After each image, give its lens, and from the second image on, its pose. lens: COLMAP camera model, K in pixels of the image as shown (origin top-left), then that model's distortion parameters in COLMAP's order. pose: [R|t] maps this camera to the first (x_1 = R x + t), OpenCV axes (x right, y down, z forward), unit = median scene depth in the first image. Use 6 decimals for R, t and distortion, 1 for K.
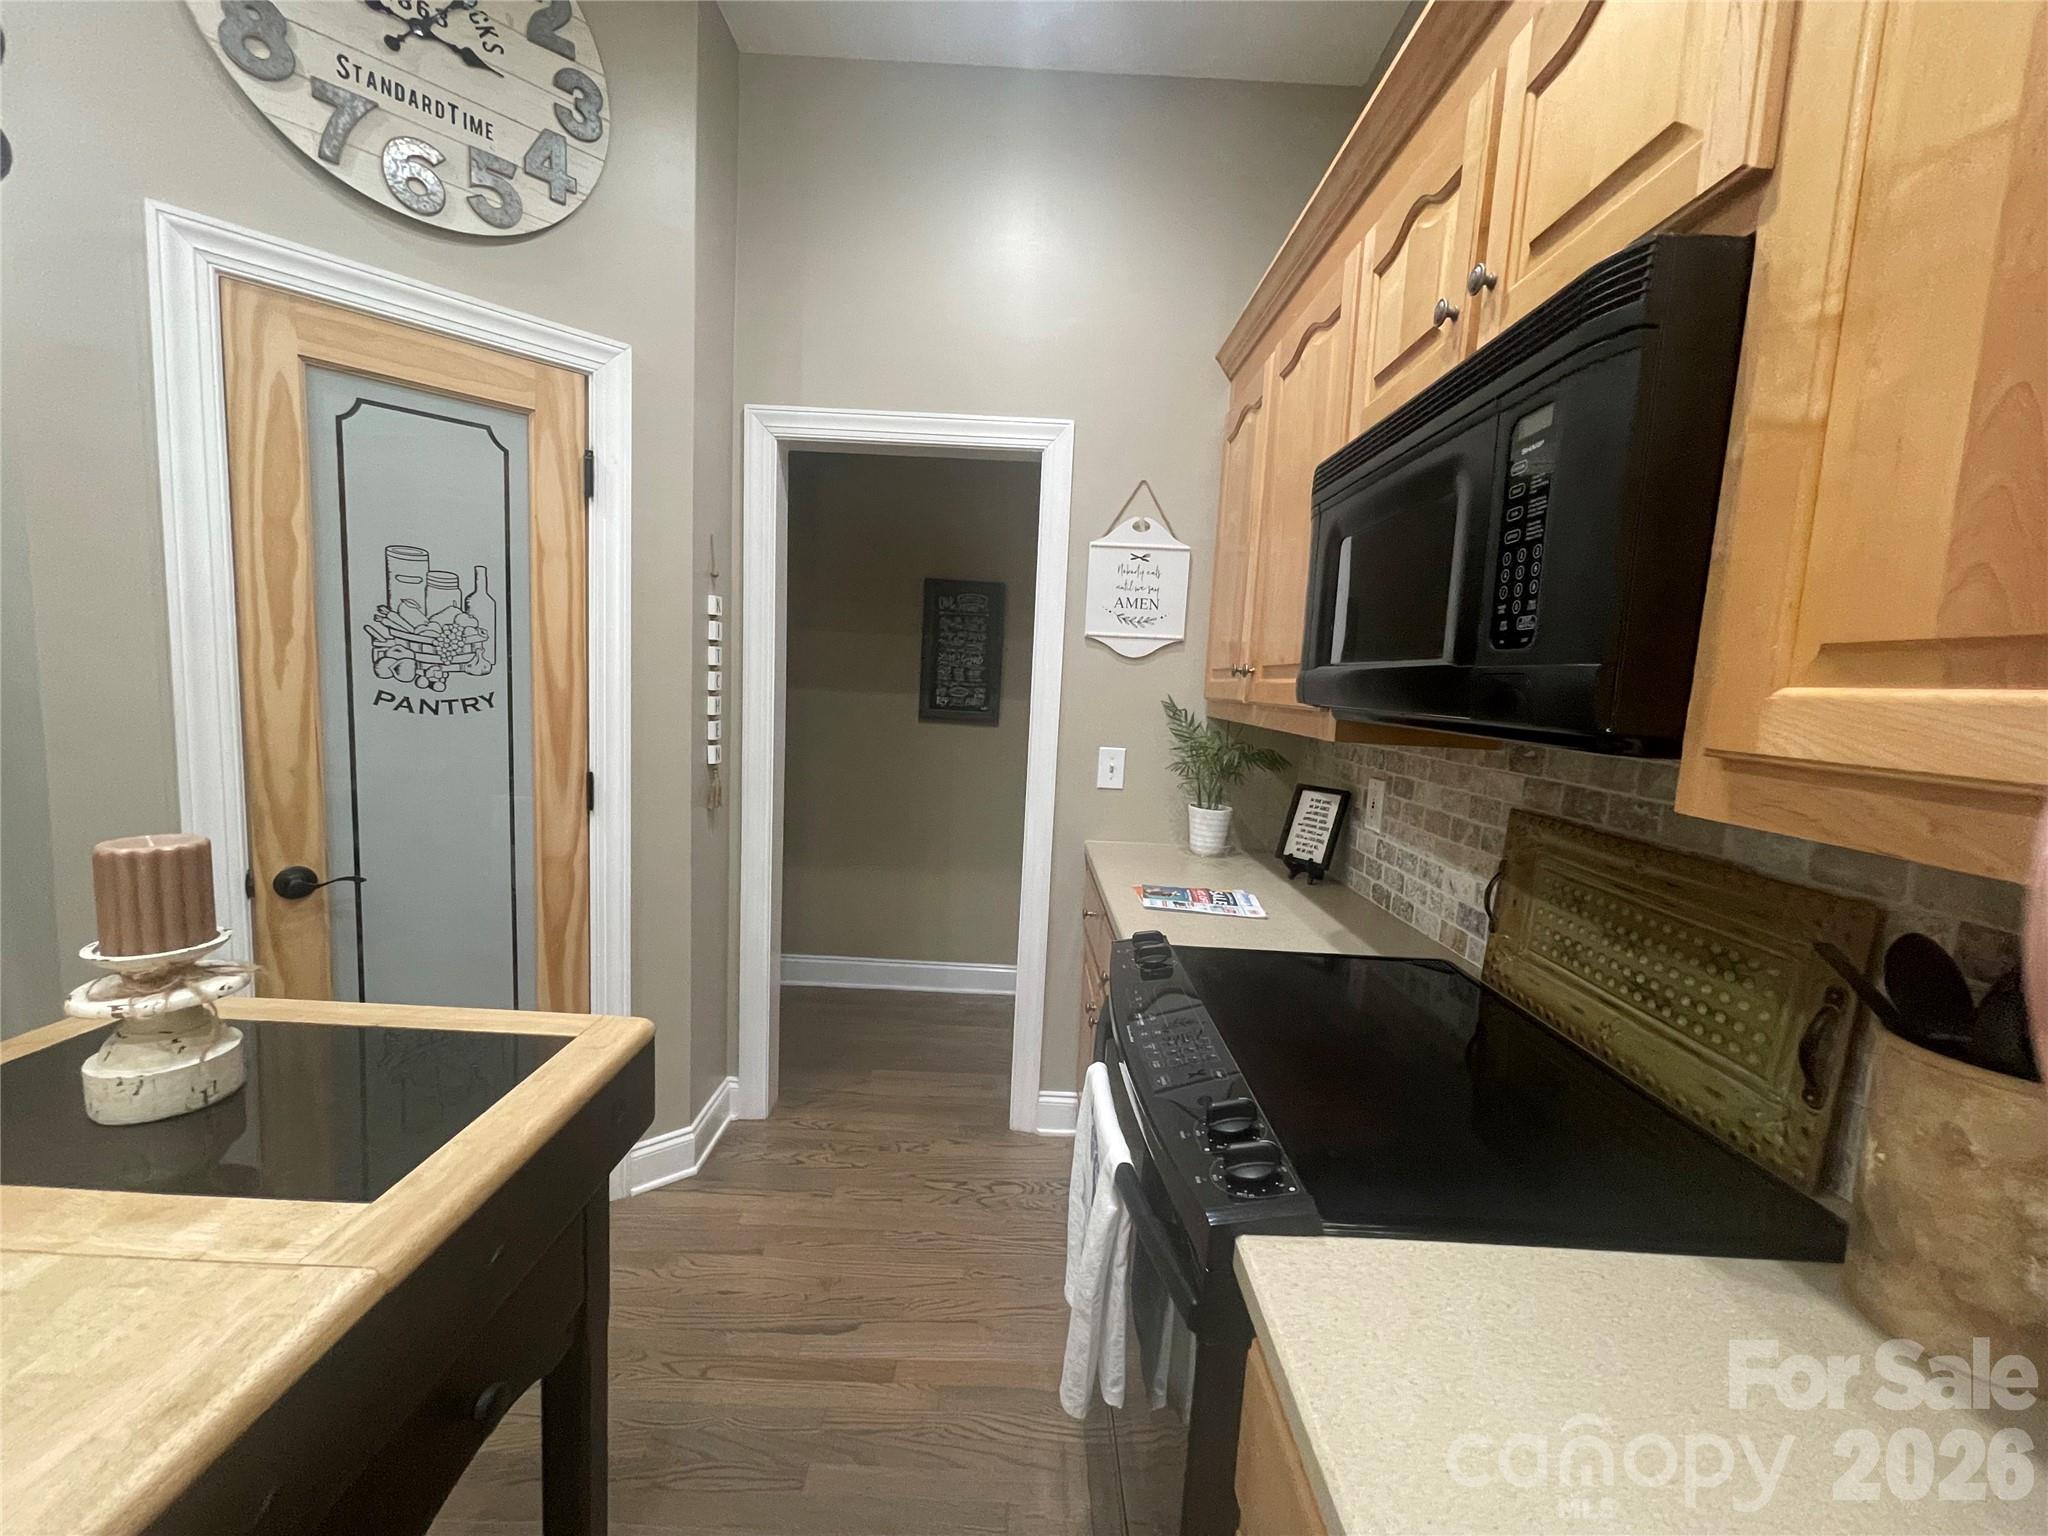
lens RADIAL K [[821.7, 0, 1023.6], [0, 821.7, 770.2], [0, 0, 1]] dist [0.000666, -0.000052]
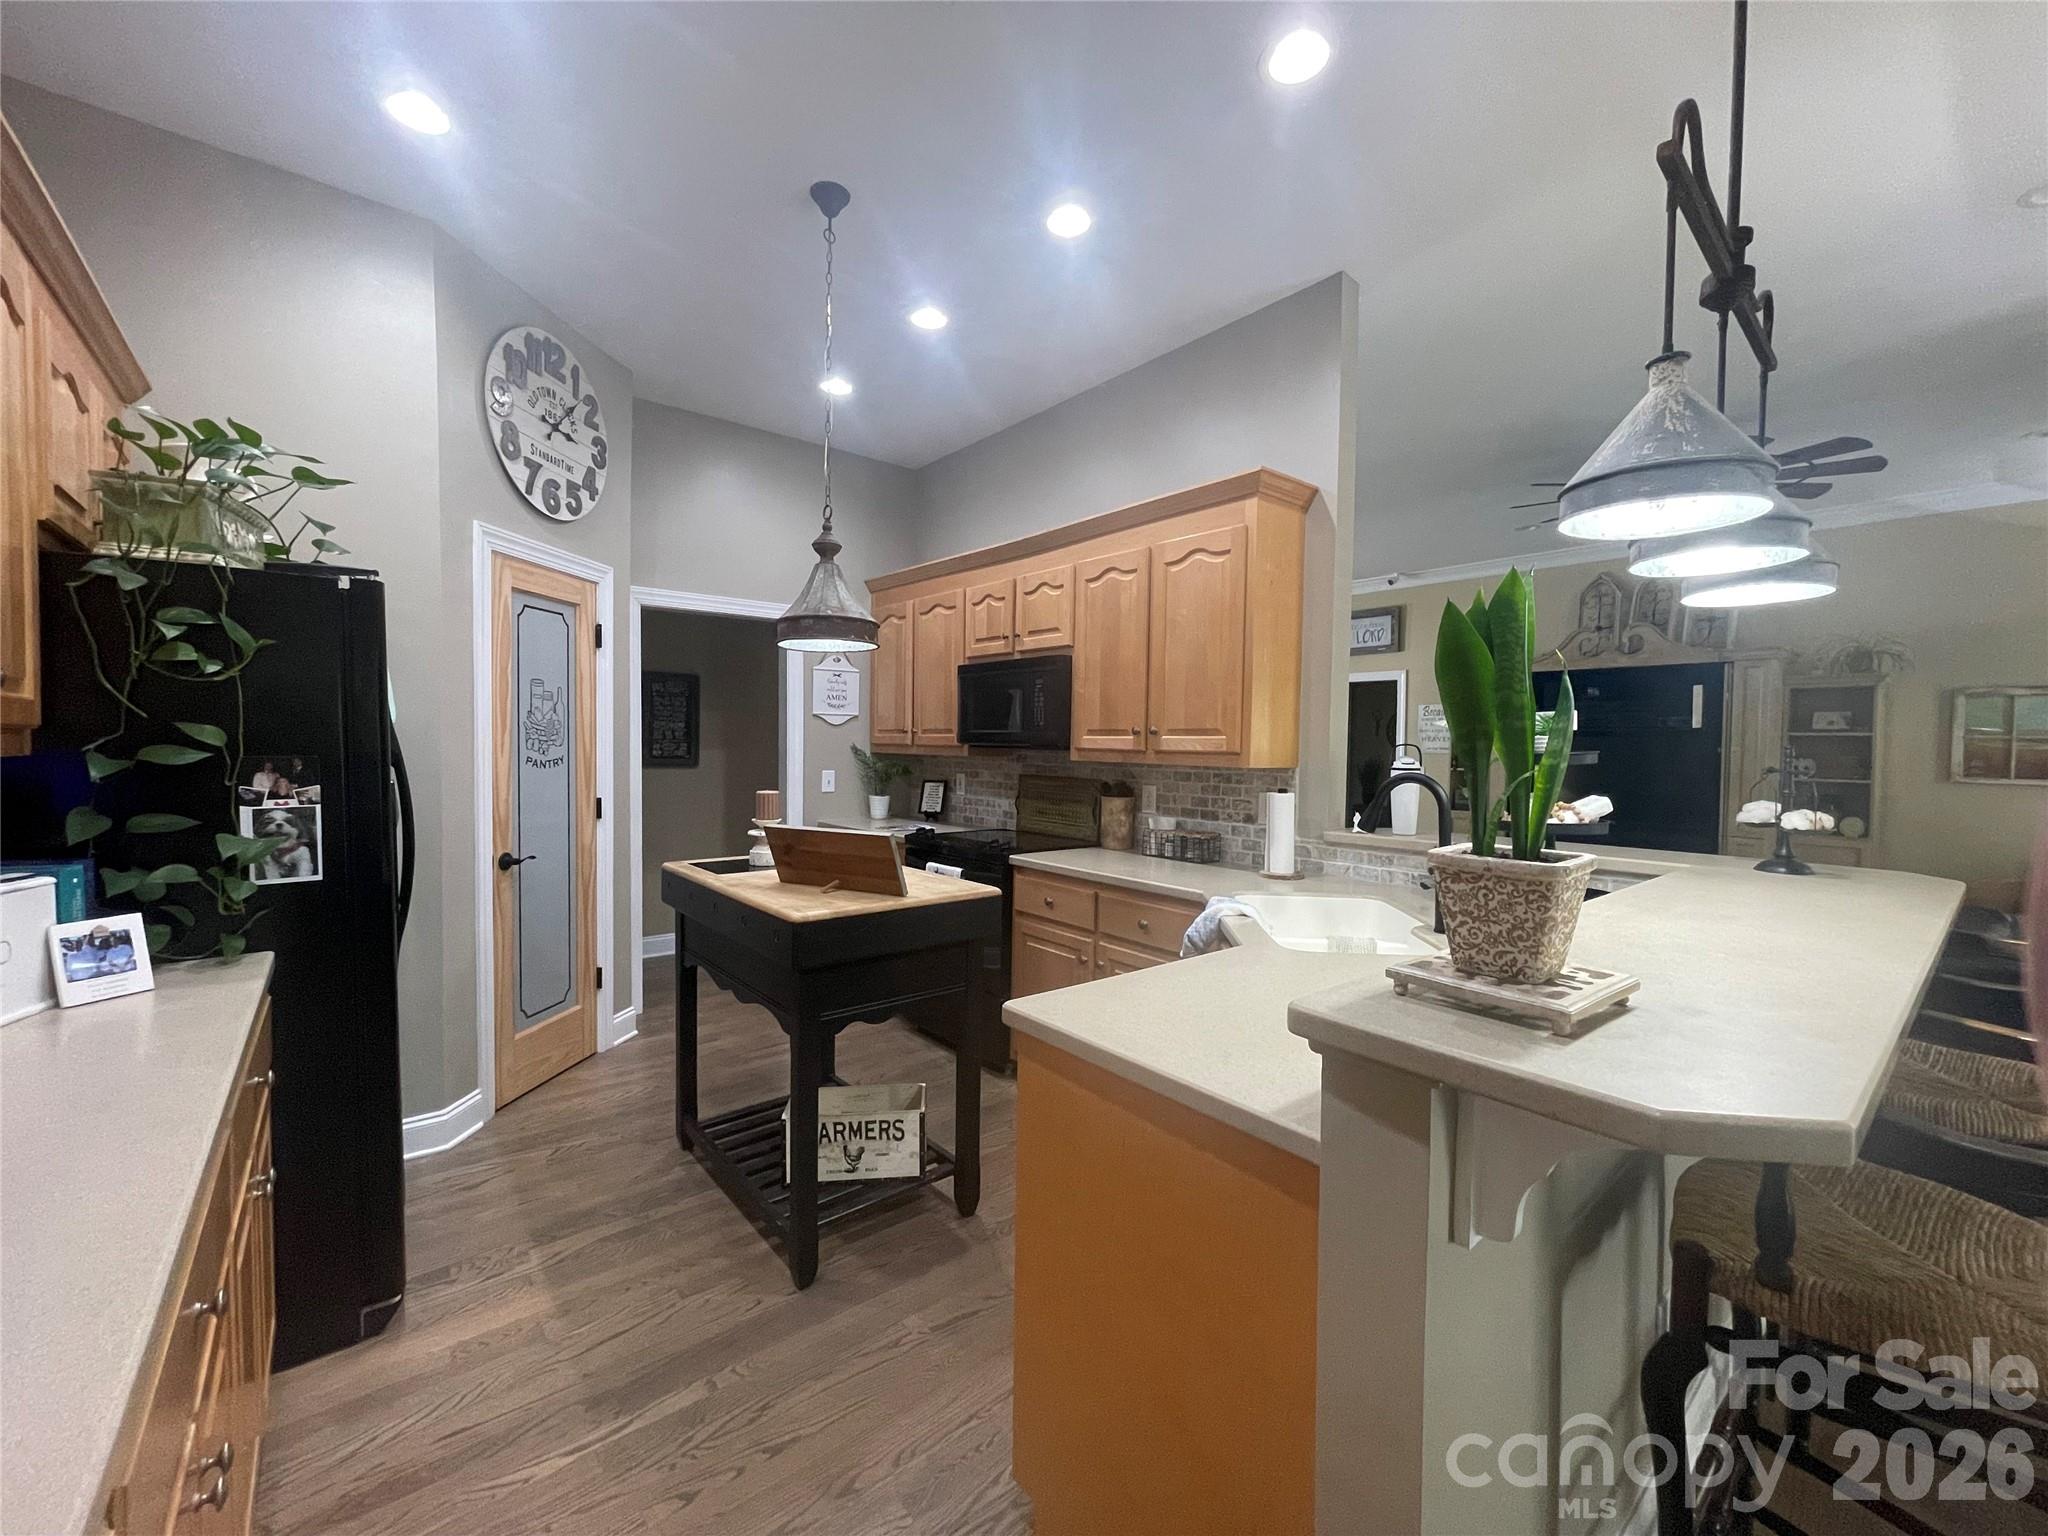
lens RADIAL K [[821.7, 0, 1020.0], [0, 821.7, 767.4], [0, 0, 1]] dist [0.000666, -0.000052]
pose [[0.772225, -0.058261, 0.632673, -1.056453], [0.093629, 0.995350, -0.022622, 0.070896], [-0.628413, 0.076705, 0.774089, -1.084443]]
